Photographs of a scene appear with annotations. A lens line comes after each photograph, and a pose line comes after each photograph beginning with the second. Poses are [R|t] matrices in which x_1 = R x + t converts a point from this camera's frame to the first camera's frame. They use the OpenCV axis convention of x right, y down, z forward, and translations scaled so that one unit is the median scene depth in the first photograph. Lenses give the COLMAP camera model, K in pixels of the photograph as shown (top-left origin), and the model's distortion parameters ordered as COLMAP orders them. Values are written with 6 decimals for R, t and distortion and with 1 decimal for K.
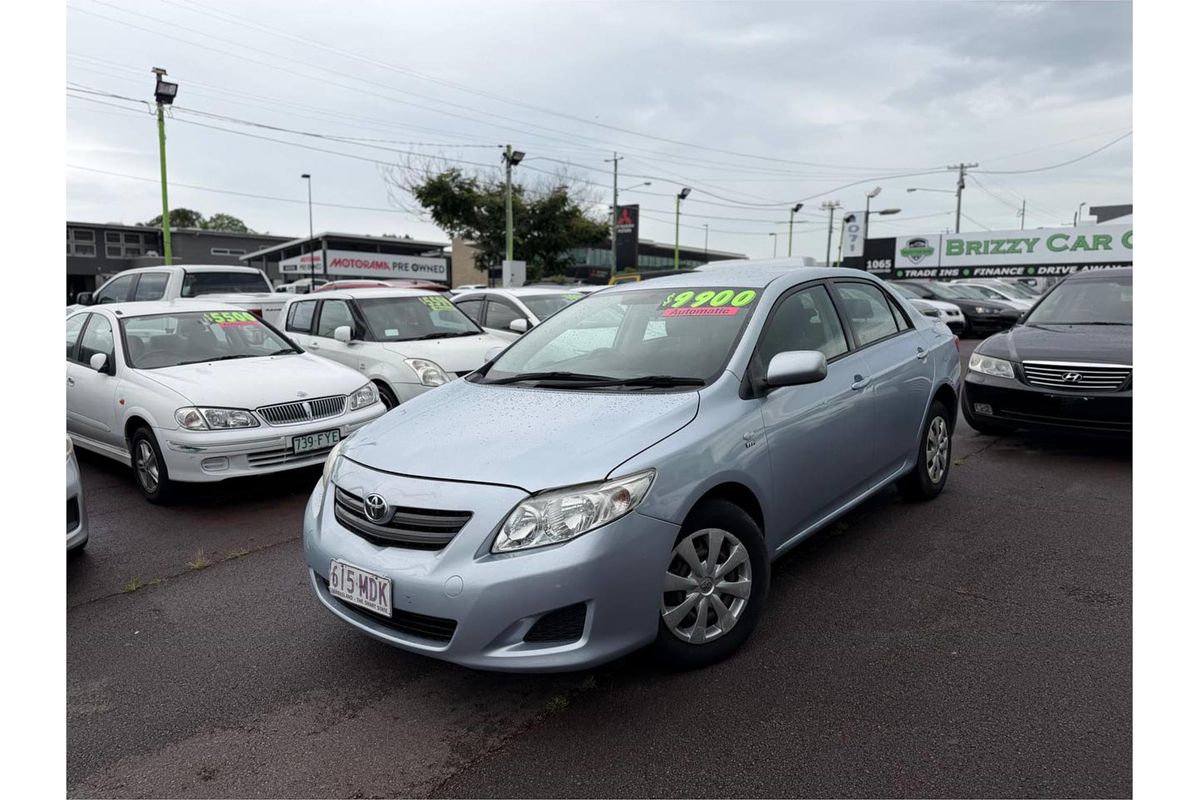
lens RADIAL K [[756.5, 0, 602.7], [0, 756.5, 399.1], [0, 0, 1]] dist [0.021014, -0.002243]
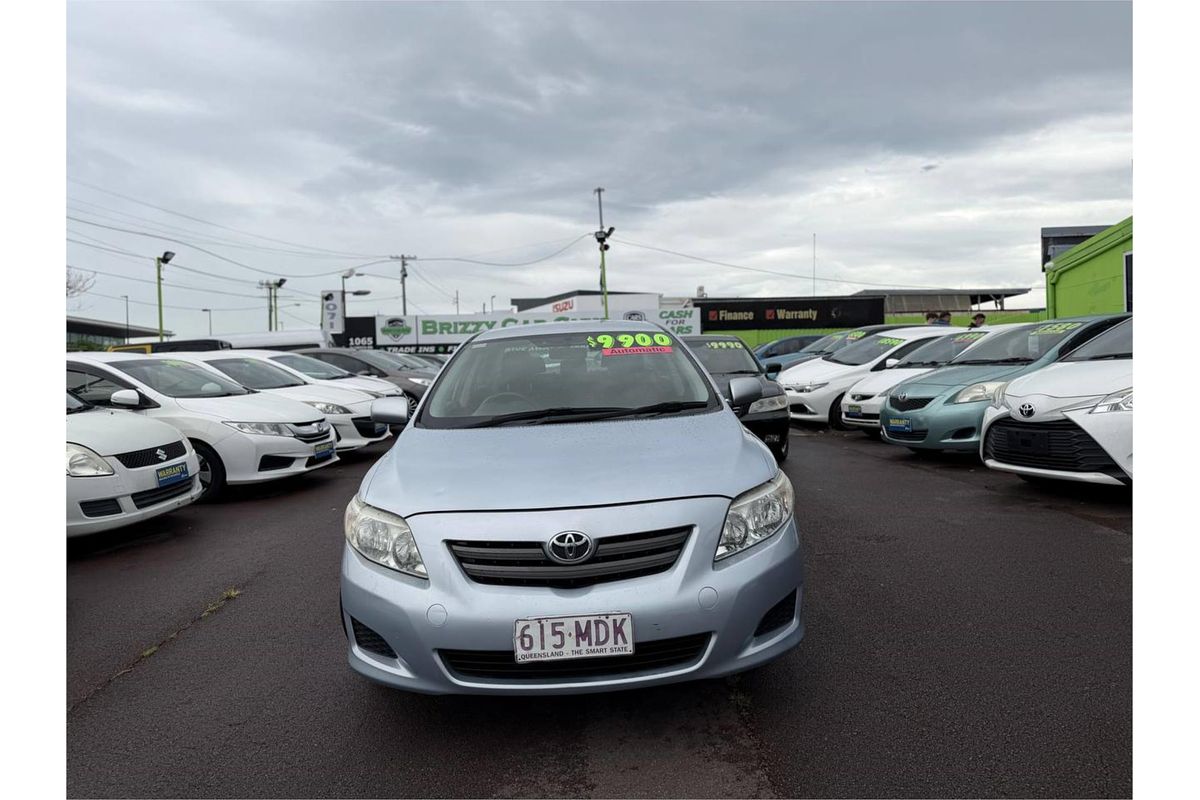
lens RADIAL K [[756.5, 0, 589.0], [0, 756.5, 406.4], [0, 0, 1]] dist [0.021014, -0.002243]
pose [[0.752883, -0.045336, 0.656591, -0.099956], [0.109064, 0.992426, -0.056533, 0.003491], [-0.649055, 0.114173, 0.752125, 0.032560]]
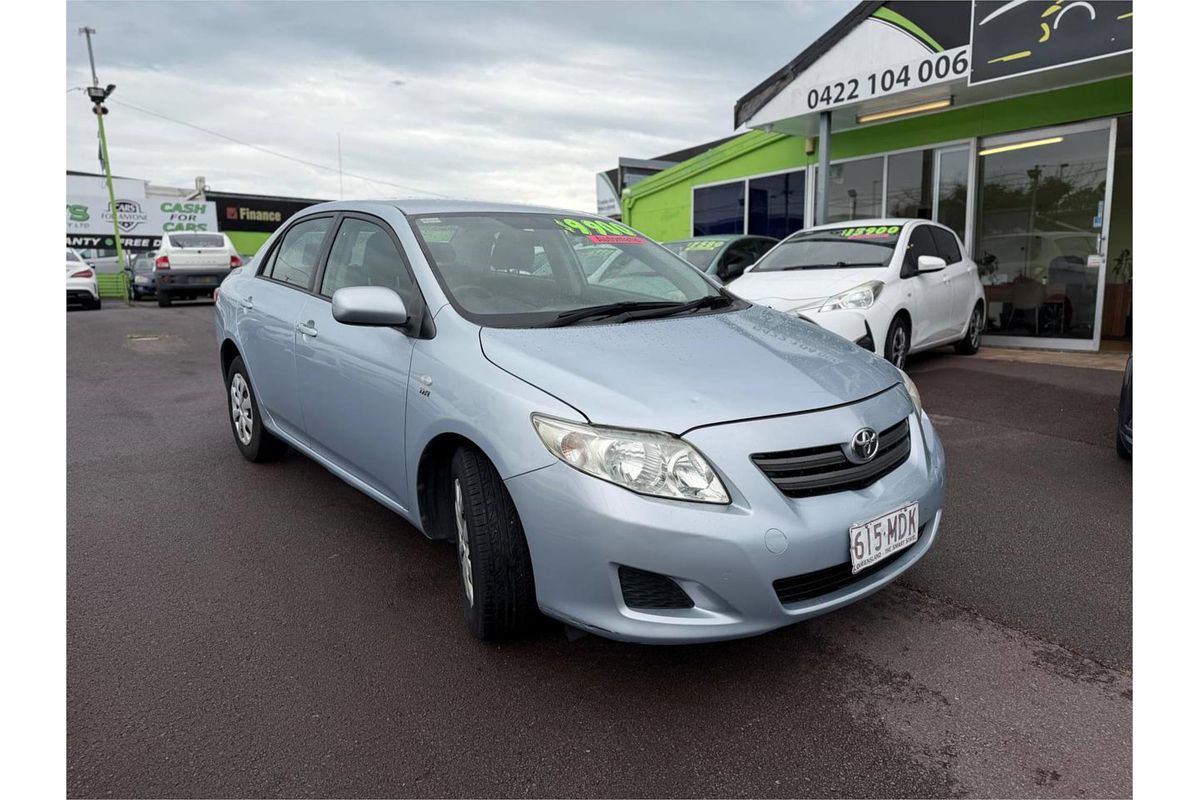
lens RADIAL K [[756.5, 0, 577.1], [0, 756.5, 410.2], [0, 0, 1]] dist [0.021014, -0.002243]
pose [[0.183574, -0.165084, 0.969045, -0.135004], [0.127378, 0.981481, 0.143072, -0.006519], [-0.974718, 0.097171, 0.201202, 0.130866]]
